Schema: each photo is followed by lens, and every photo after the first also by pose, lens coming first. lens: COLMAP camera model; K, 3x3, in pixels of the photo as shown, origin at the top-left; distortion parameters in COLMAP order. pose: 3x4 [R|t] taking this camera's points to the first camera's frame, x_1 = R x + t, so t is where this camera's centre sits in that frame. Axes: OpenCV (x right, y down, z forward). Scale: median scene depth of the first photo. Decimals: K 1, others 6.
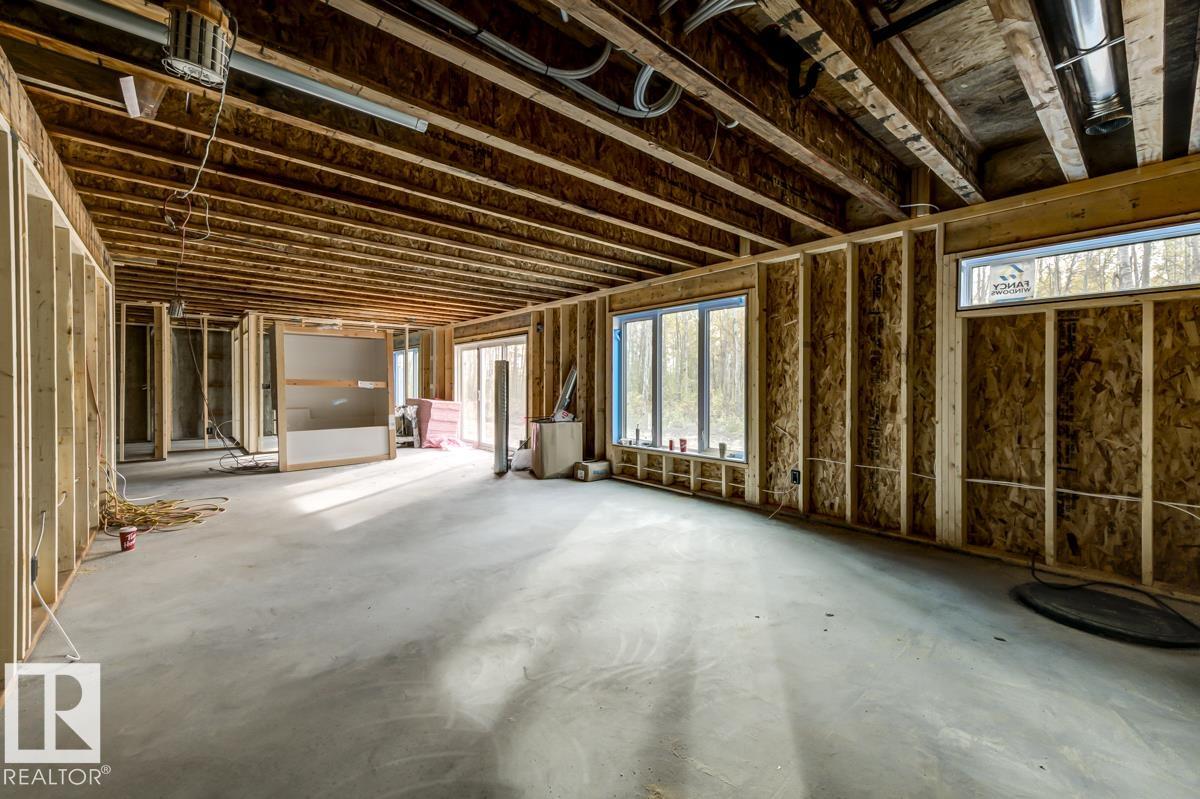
lens RADIAL K [[479.7, 0, 609.5], [0, 479.7, 391.7], [0, 0, 1]] dist [0.003304, 0.000316]
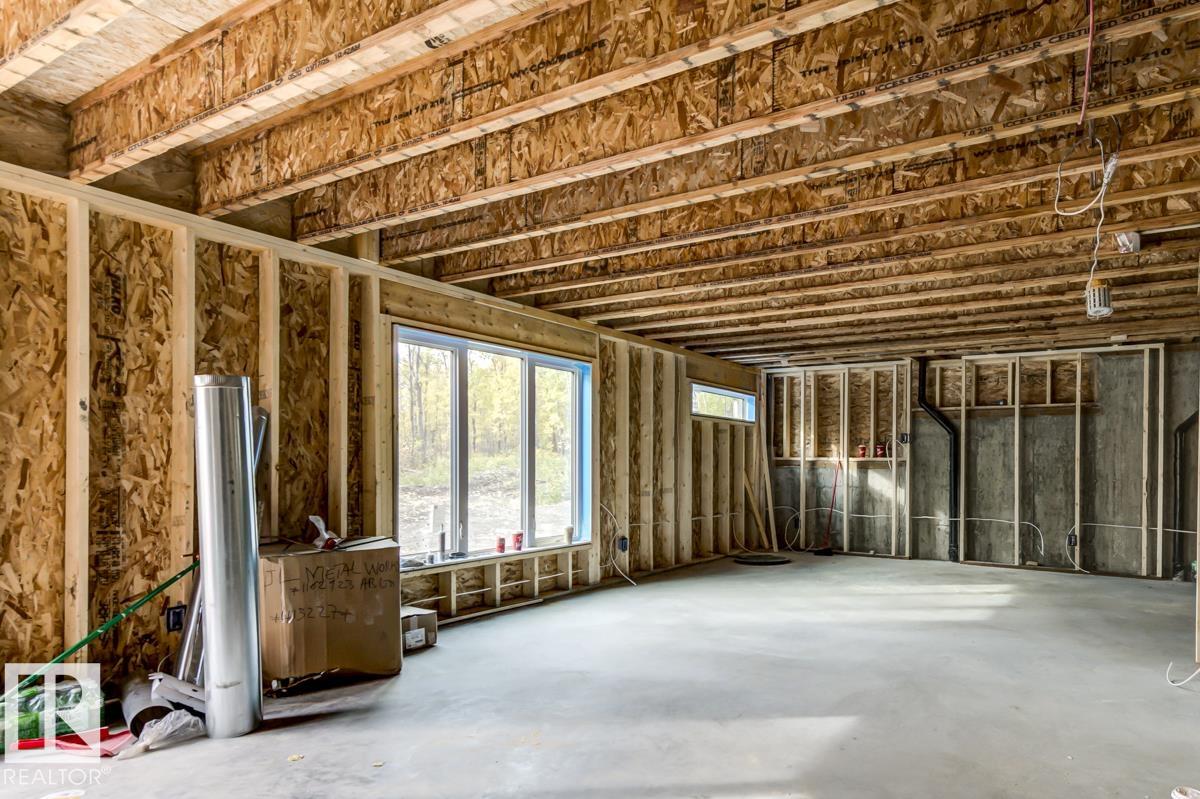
lens RADIAL K [[764.1, 0, 600.5], [0, 764.1, 458.3], [0, 0, 1]] dist [0.001078, 0.000011]
pose [[-0.250945, -0.005284, 0.967987, -0.982053], [-0.000146, 0.999985, 0.005420, -0.020470], [-0.968001, 0.001219, -0.250942, 1.148163]]
